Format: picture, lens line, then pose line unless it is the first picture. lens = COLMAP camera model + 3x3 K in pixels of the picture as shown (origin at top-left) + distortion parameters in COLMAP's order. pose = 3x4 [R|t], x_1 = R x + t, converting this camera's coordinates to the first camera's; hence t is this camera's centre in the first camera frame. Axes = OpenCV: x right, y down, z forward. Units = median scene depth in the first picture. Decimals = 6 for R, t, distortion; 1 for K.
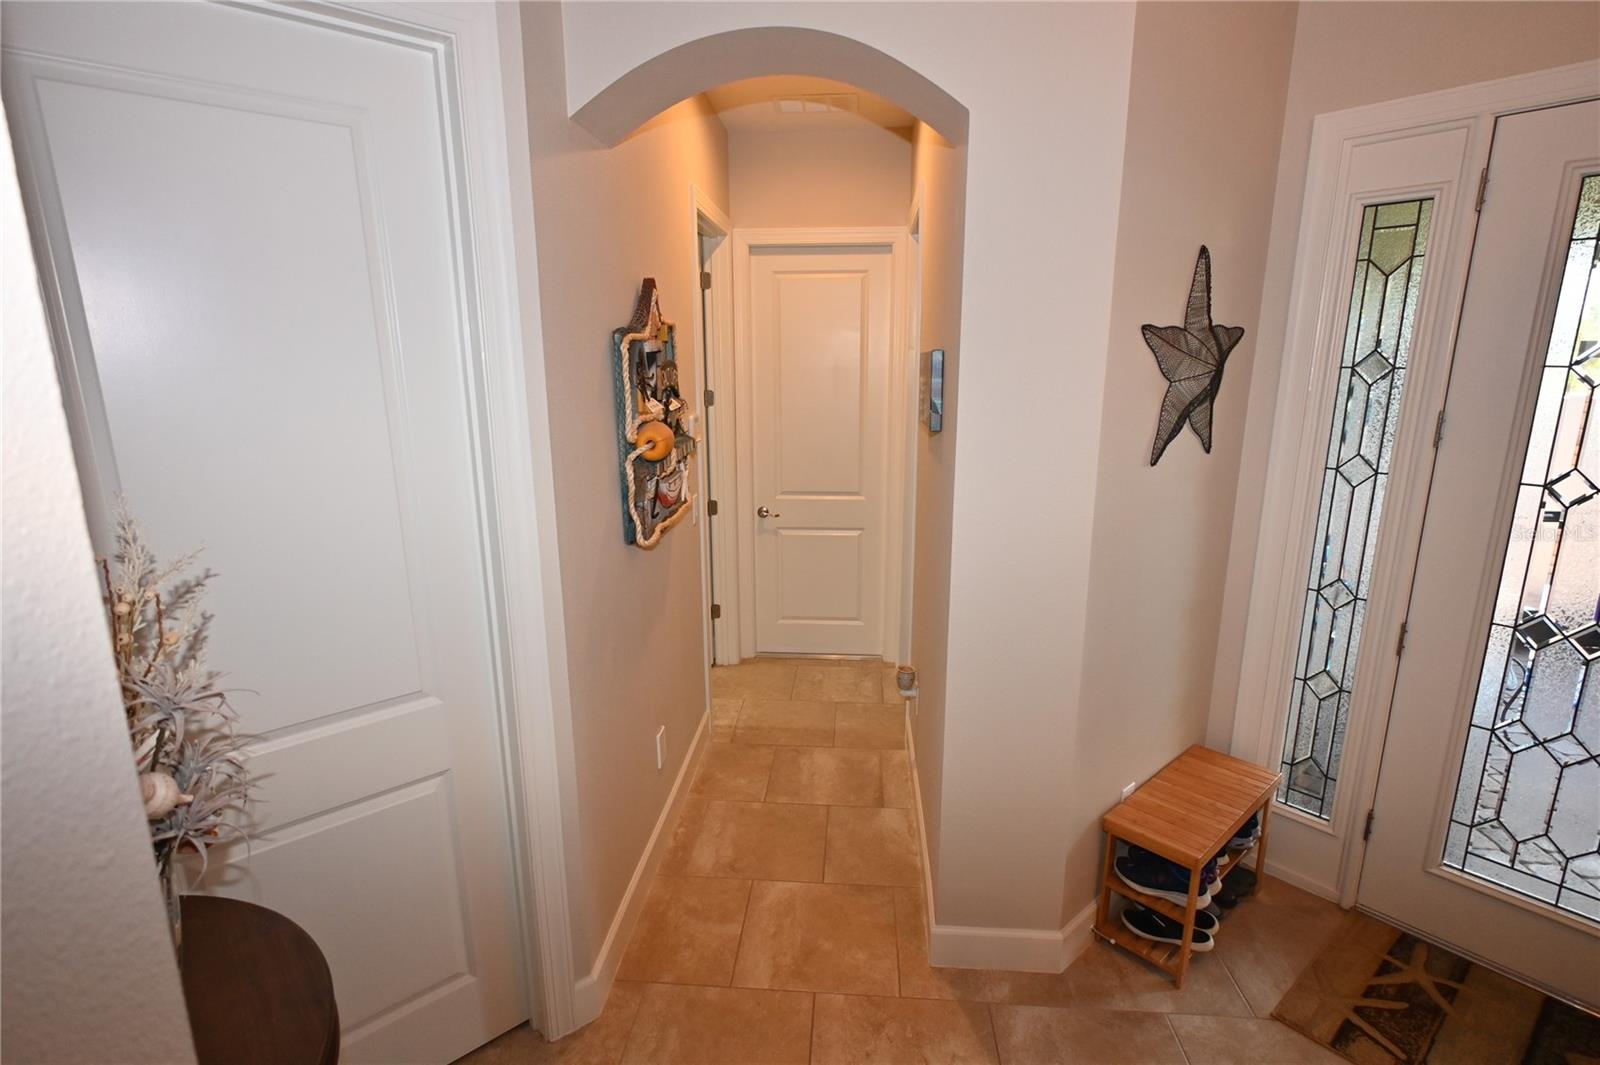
lens RADIAL K [[791.3, 0, 800.0], [0, 791.3, 538.4], [0, 0, 1]] dist [-0.002537, -0.000181]
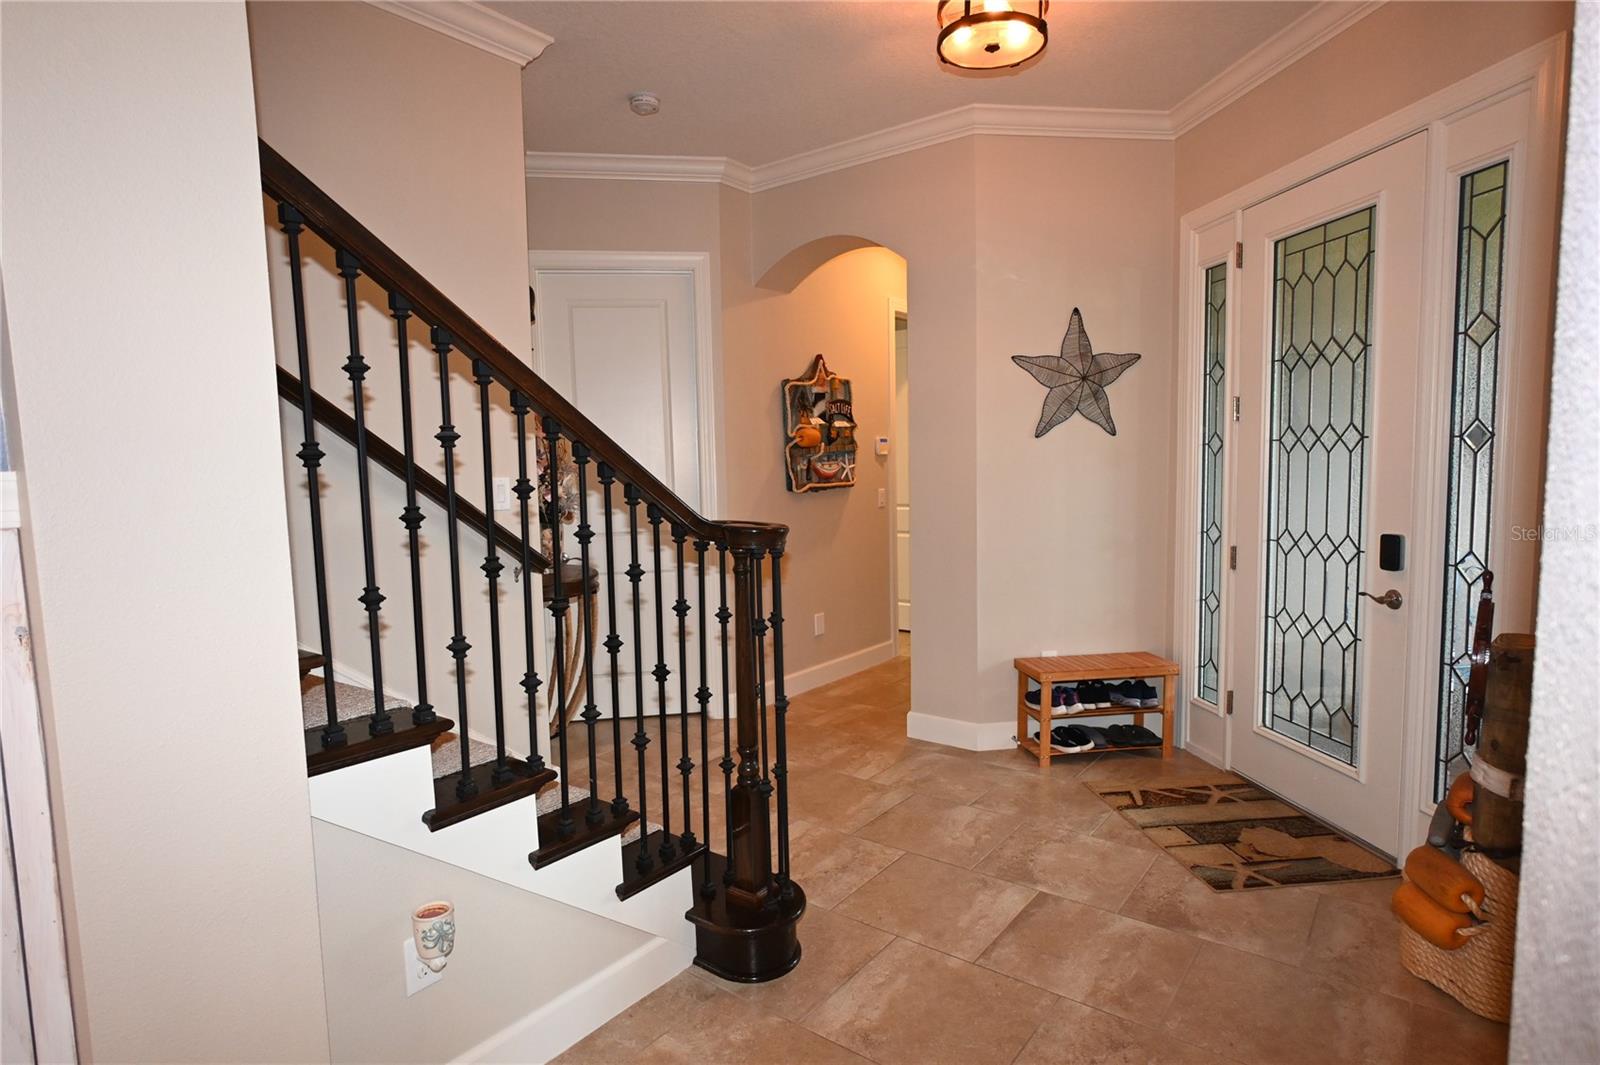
lens RADIAL K [[861.5, 0, 800.0], [0, 861.5, 532.5], [0, 0, 1]] dist [0.000126, -0.000137]
pose [[0.844929, 0.031792, -0.533933, 0.913052], [-0.104949, 0.988682, -0.107207, 0.324524], [0.524482, 0.146618, 0.838702, -0.695833]]
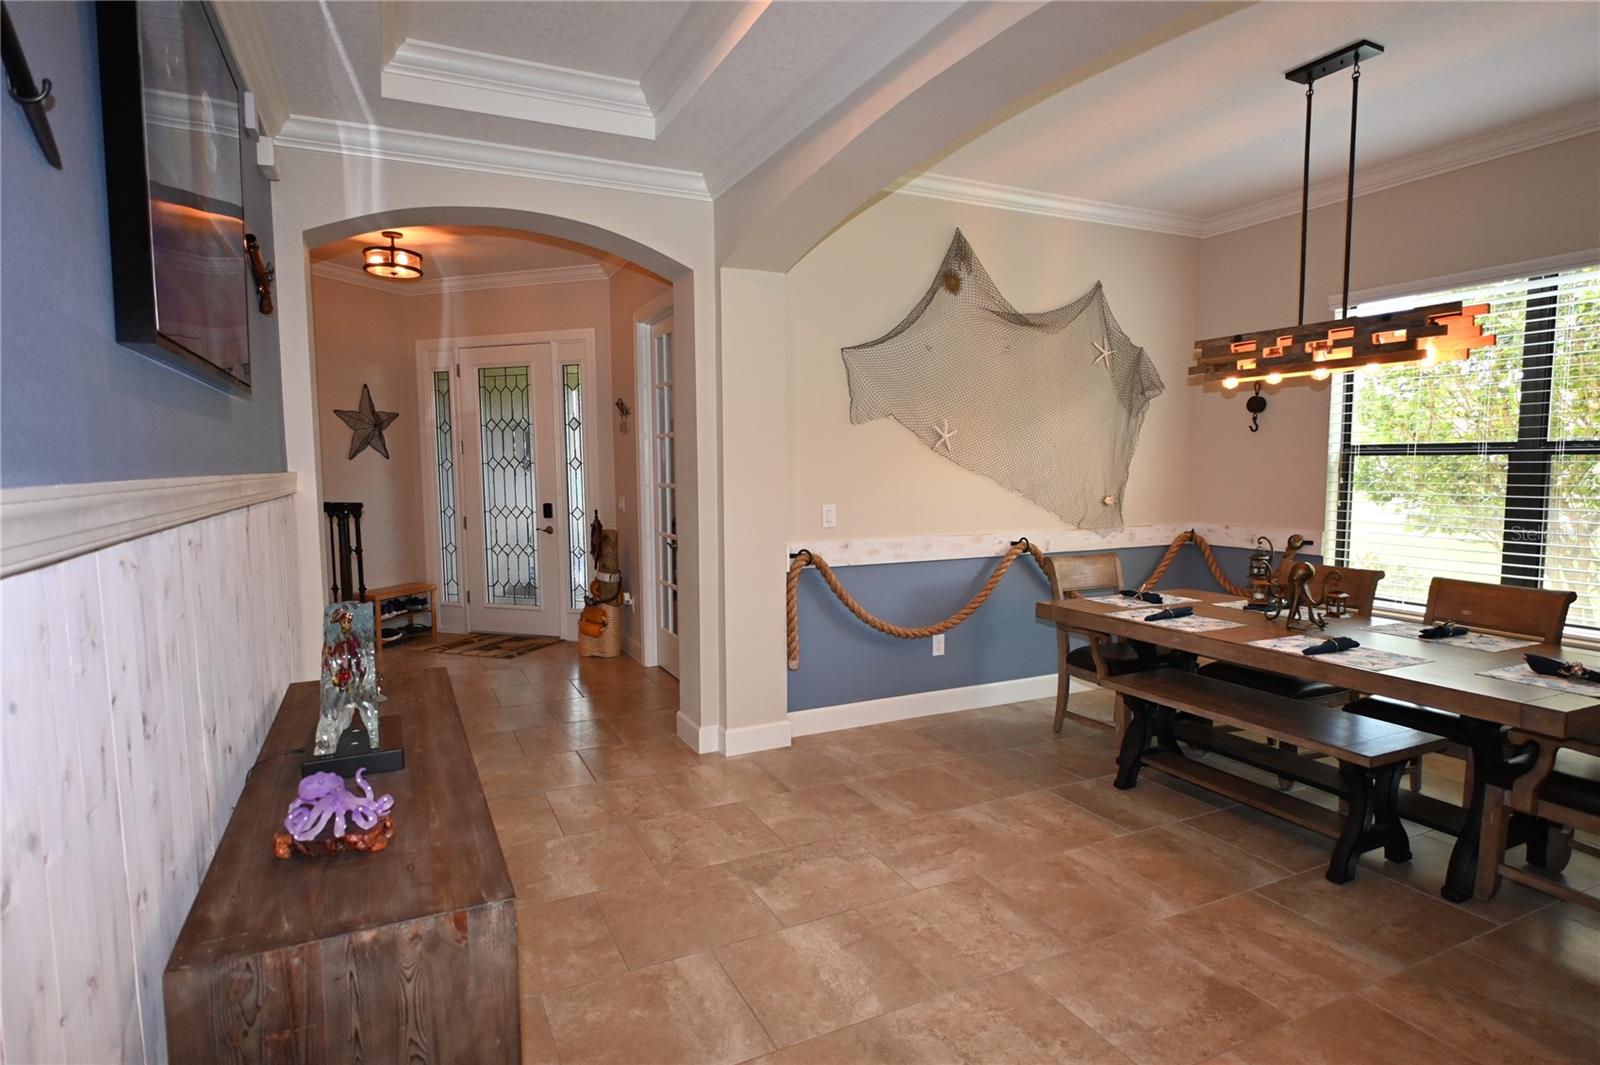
lens RADIAL K [[865.0, 0, 800.0], [0, 865.0, 532.5], [0, 0, 1]] dist [0.000904, 0.000071]
pose [[0.861710, -0.047267, 0.505195, 0.235844], [0.123124, 0.985373, -0.117819, 0.653719], [-0.492236, 0.163728, 0.854925, -2.139380]]
